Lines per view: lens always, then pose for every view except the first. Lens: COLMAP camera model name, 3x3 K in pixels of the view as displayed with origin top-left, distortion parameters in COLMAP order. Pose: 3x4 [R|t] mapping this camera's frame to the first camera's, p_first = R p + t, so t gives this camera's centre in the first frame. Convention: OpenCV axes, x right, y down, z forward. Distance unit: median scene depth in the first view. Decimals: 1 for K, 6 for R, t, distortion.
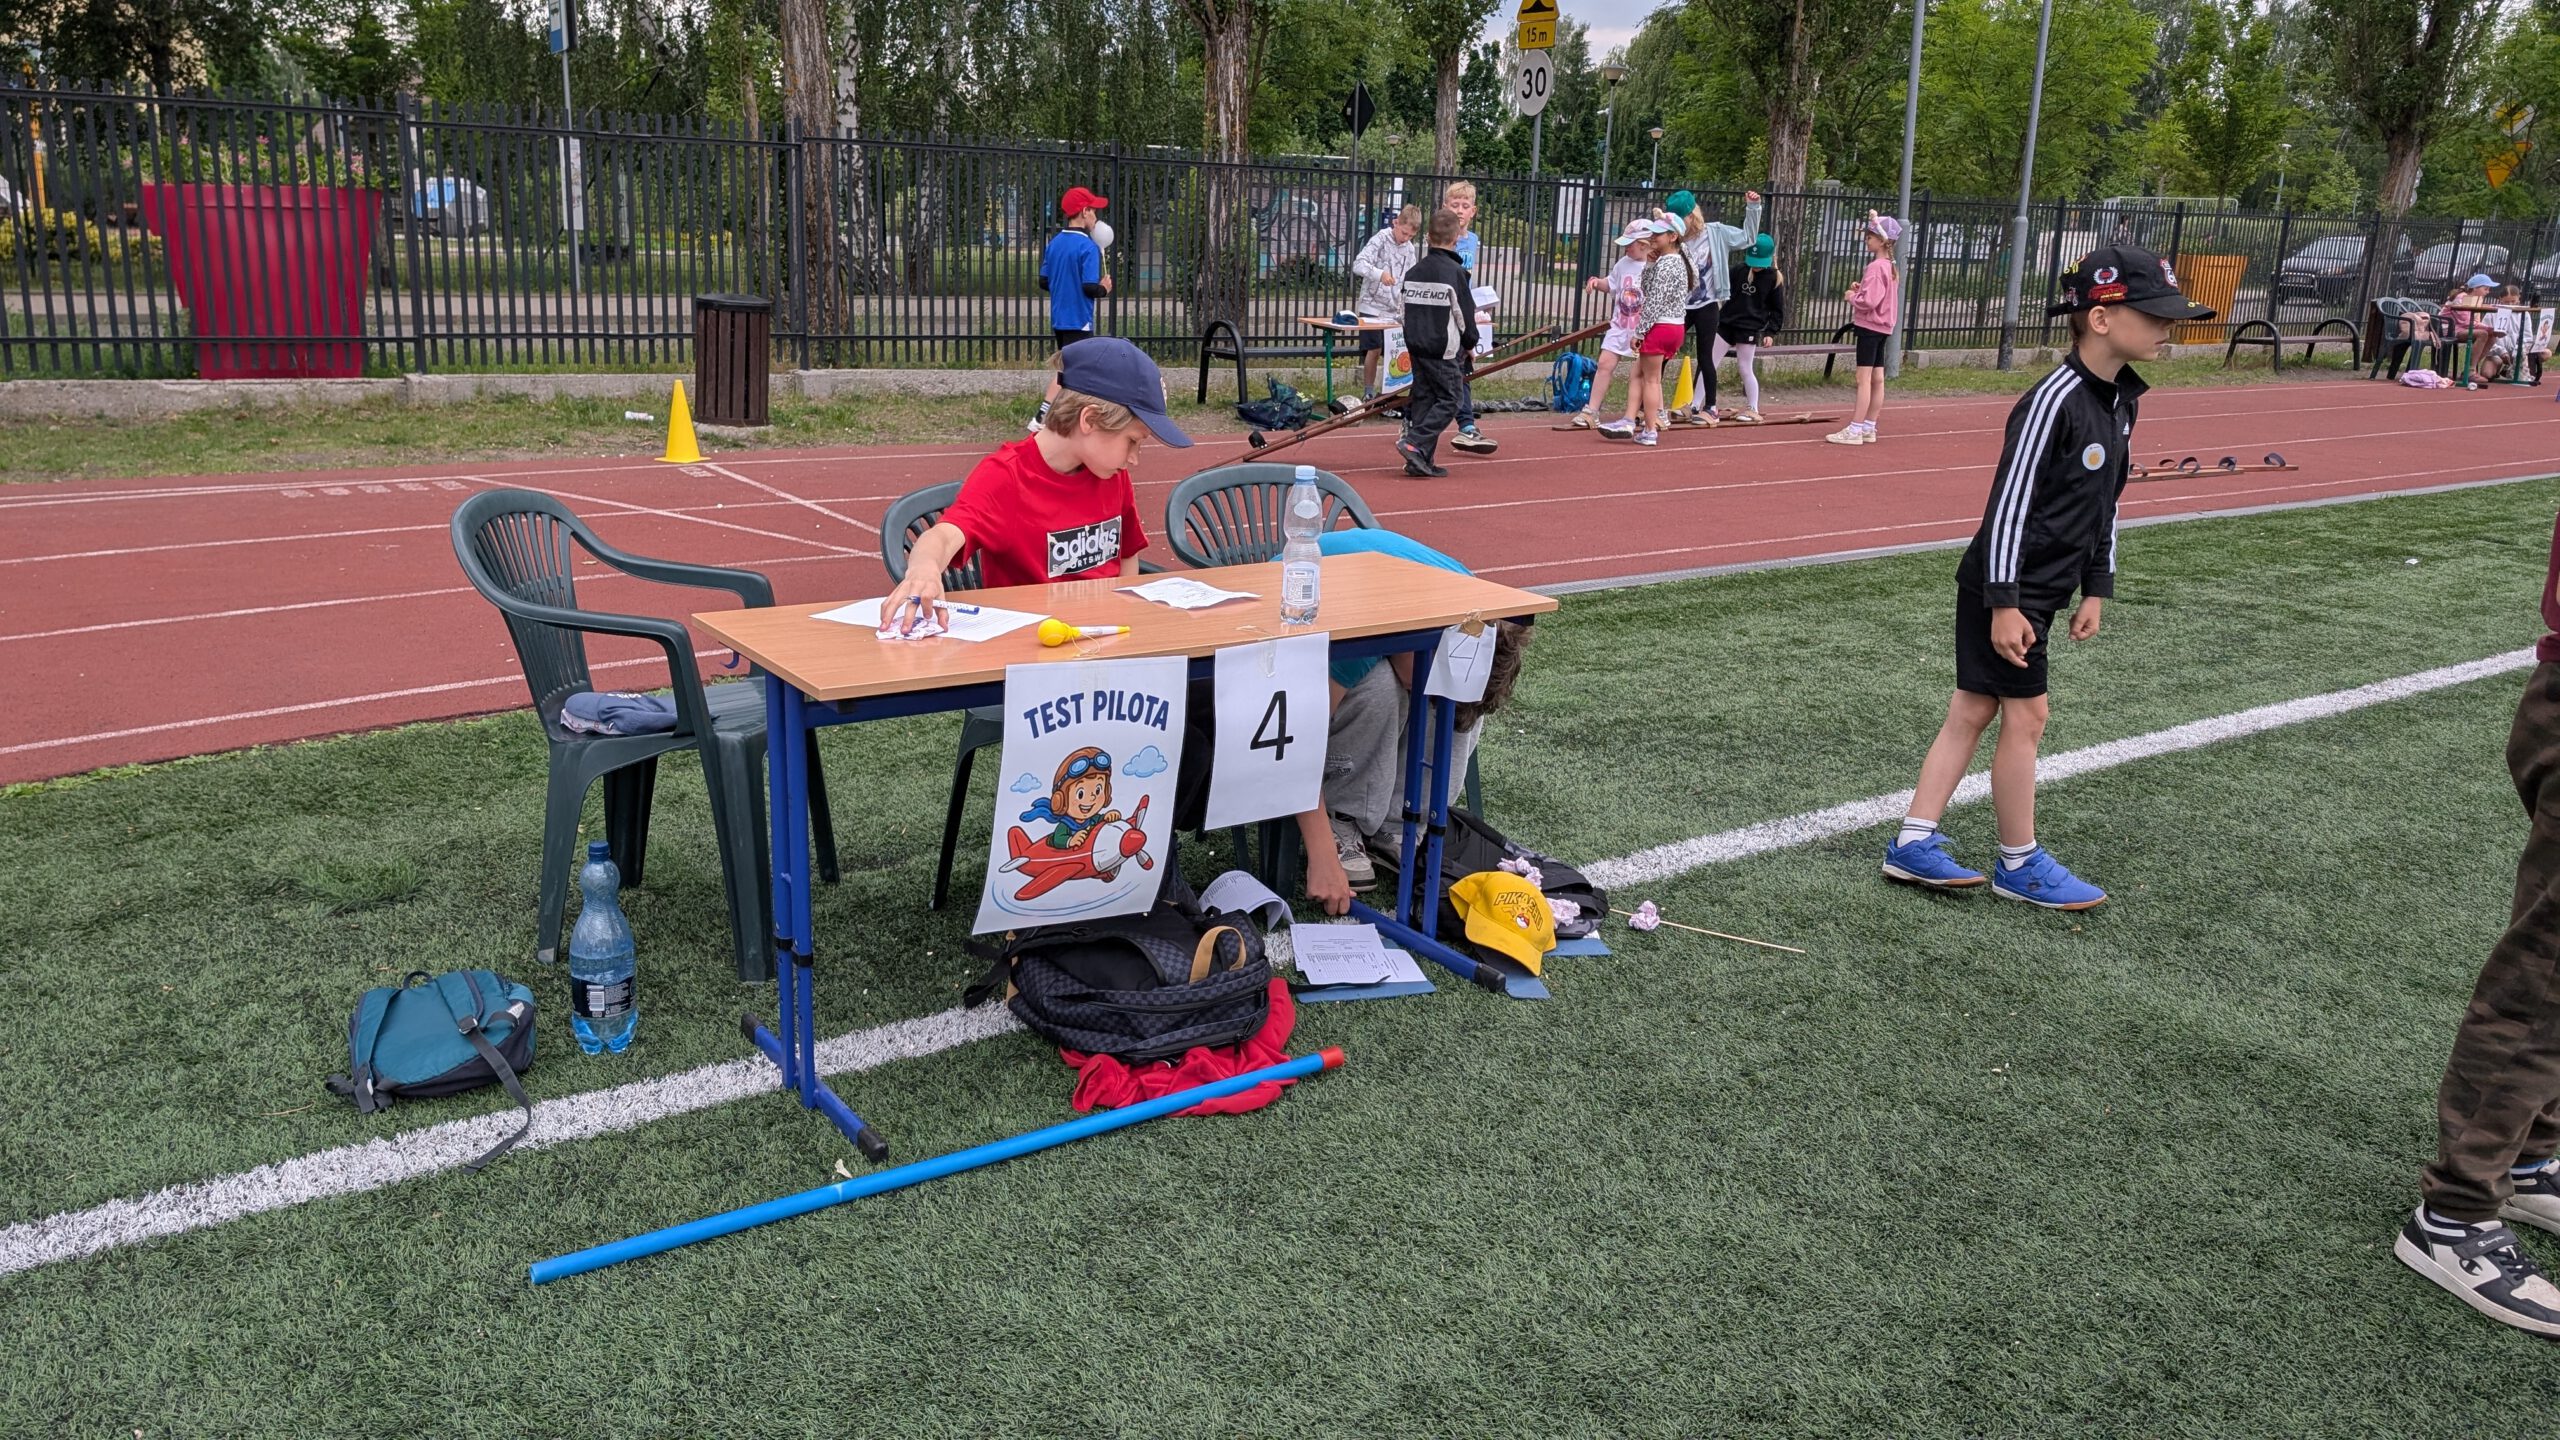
lens RADIAL K [[1834.2, 0, 1266.8], [0, 1834.2, 712.4], [0, 0, 1]] dist [0.003065, -0.002550]
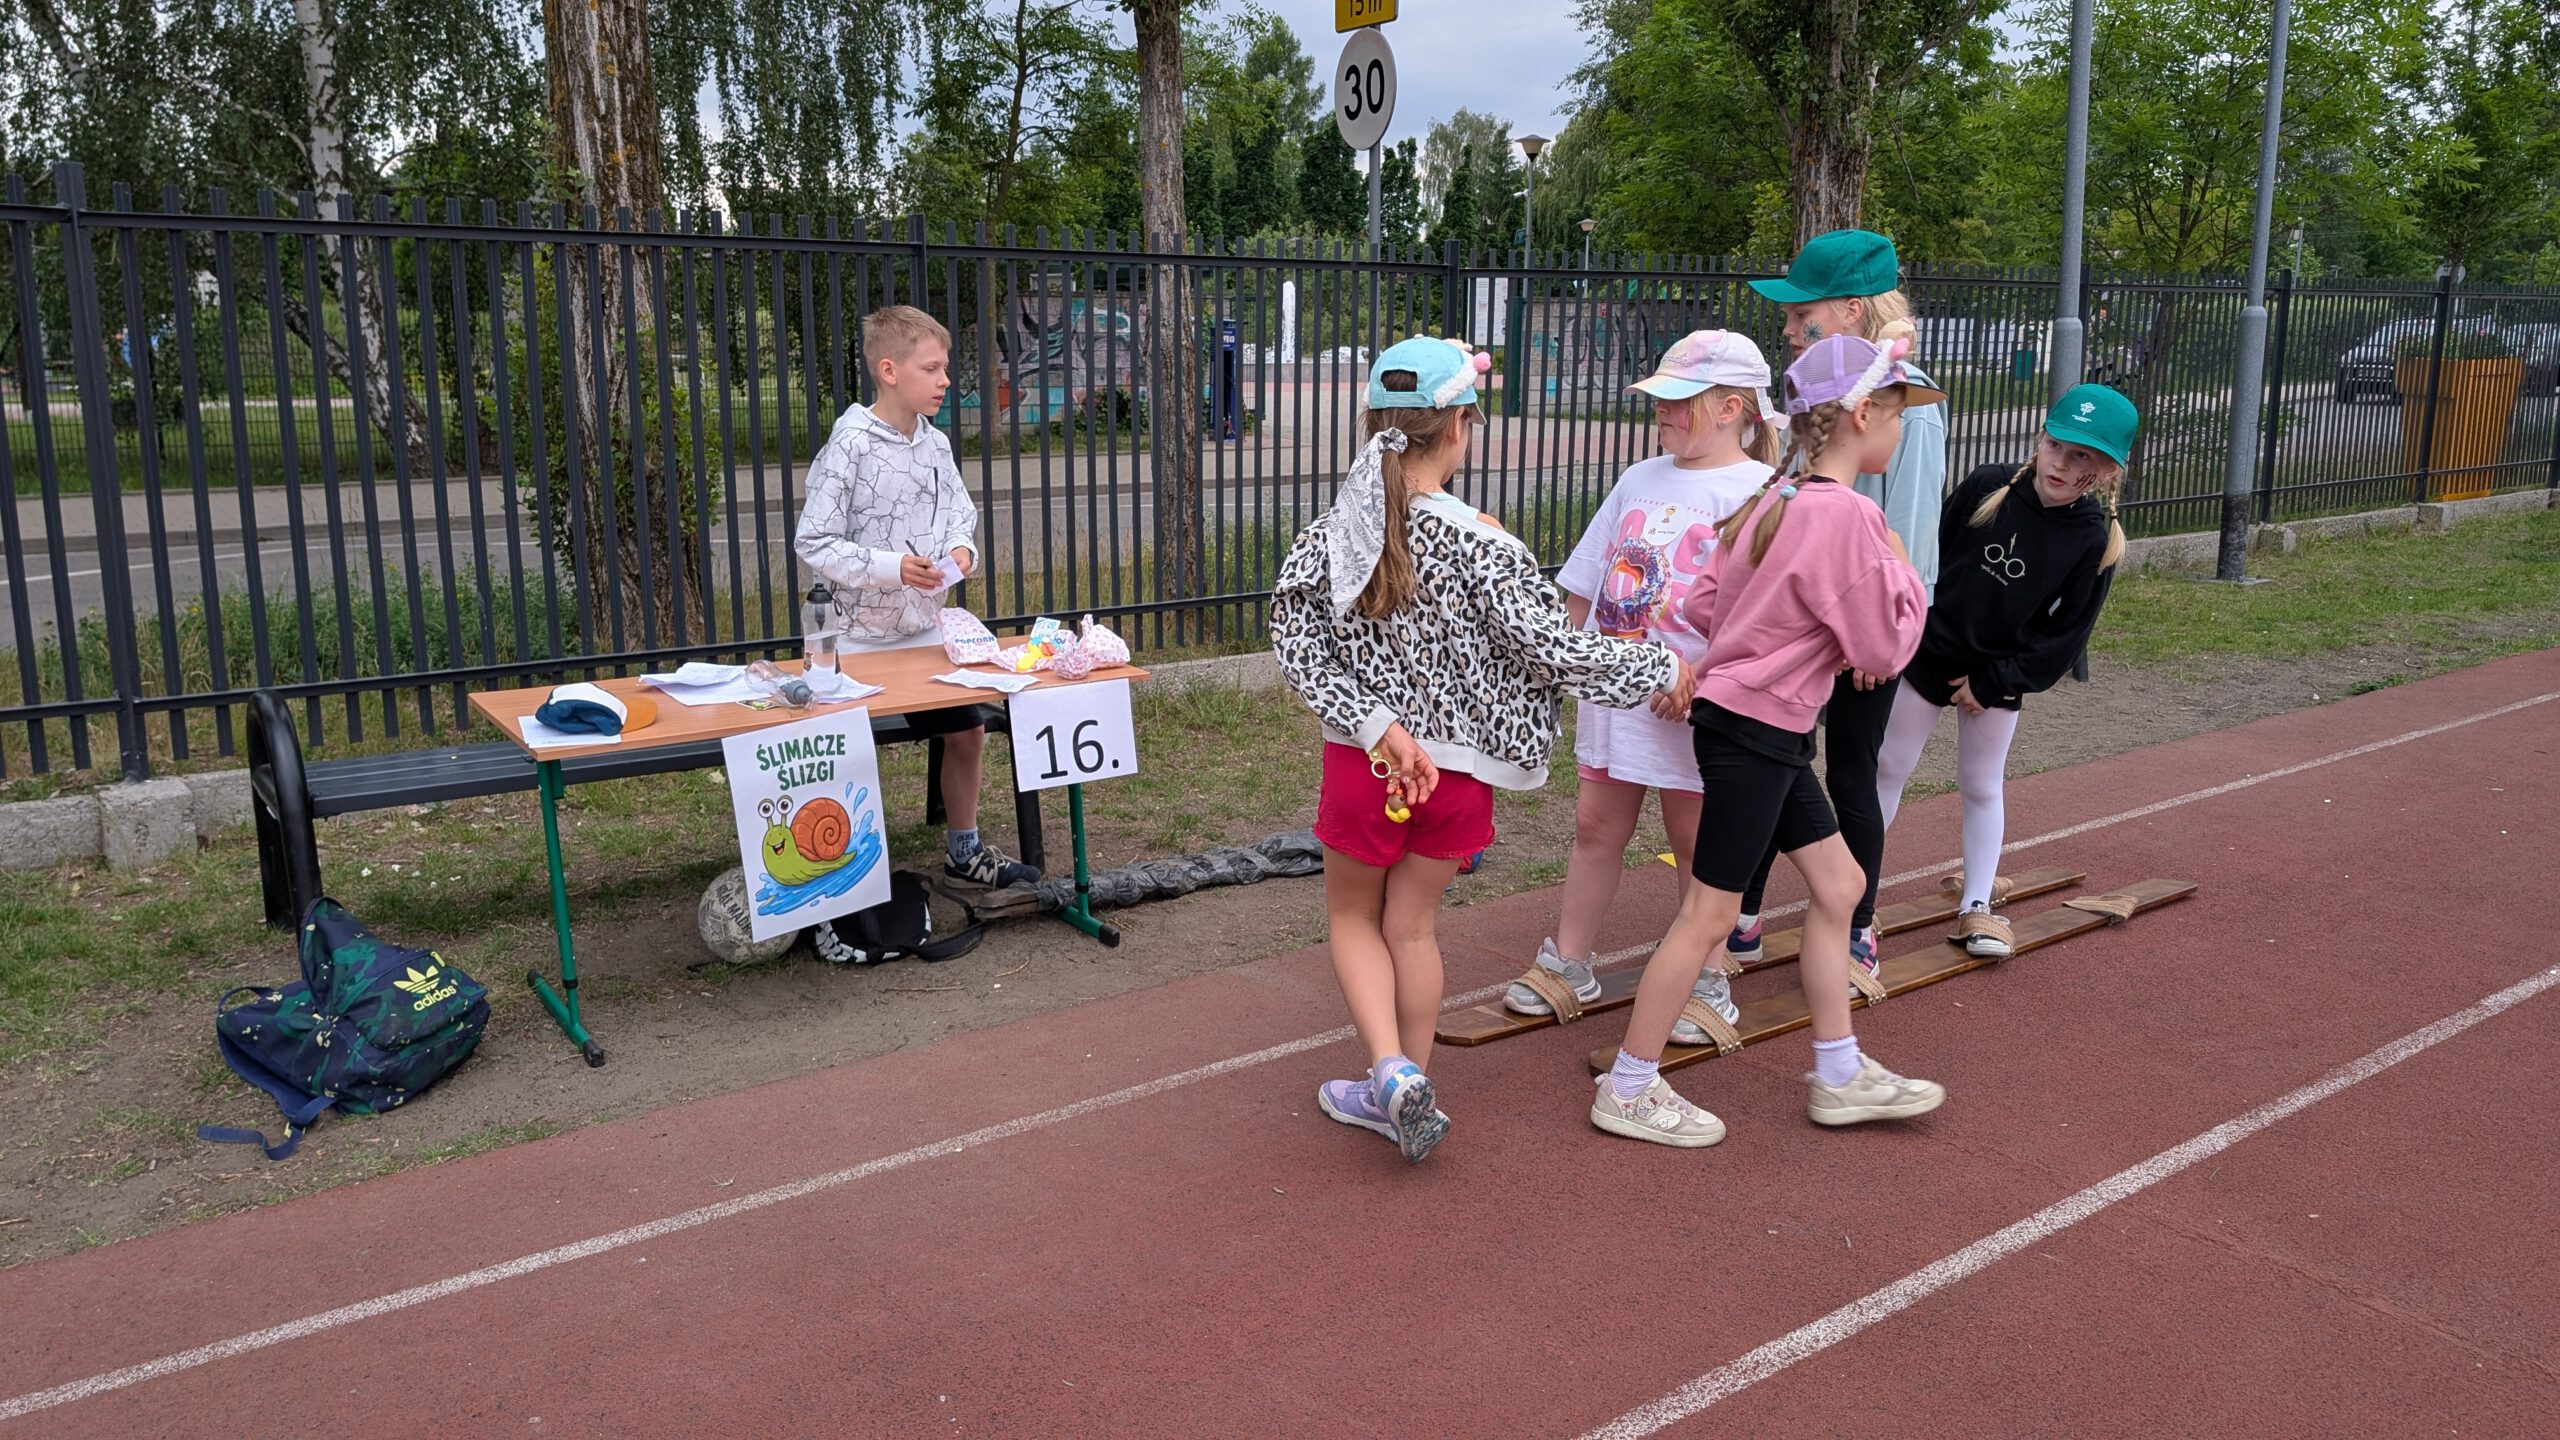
lens RADIAL K [[1834.2, 0, 1266.8], [0, 1834.2, 712.4], [0, 0, 1]] dist [0.003065, -0.002550]
pose [[0.999123, -0.033435, 0.025199, 0.046831], [0.034819, 0.997787, -0.056646, -0.062293], [-0.023249, 0.057473, 0.998076, 0.225810]]
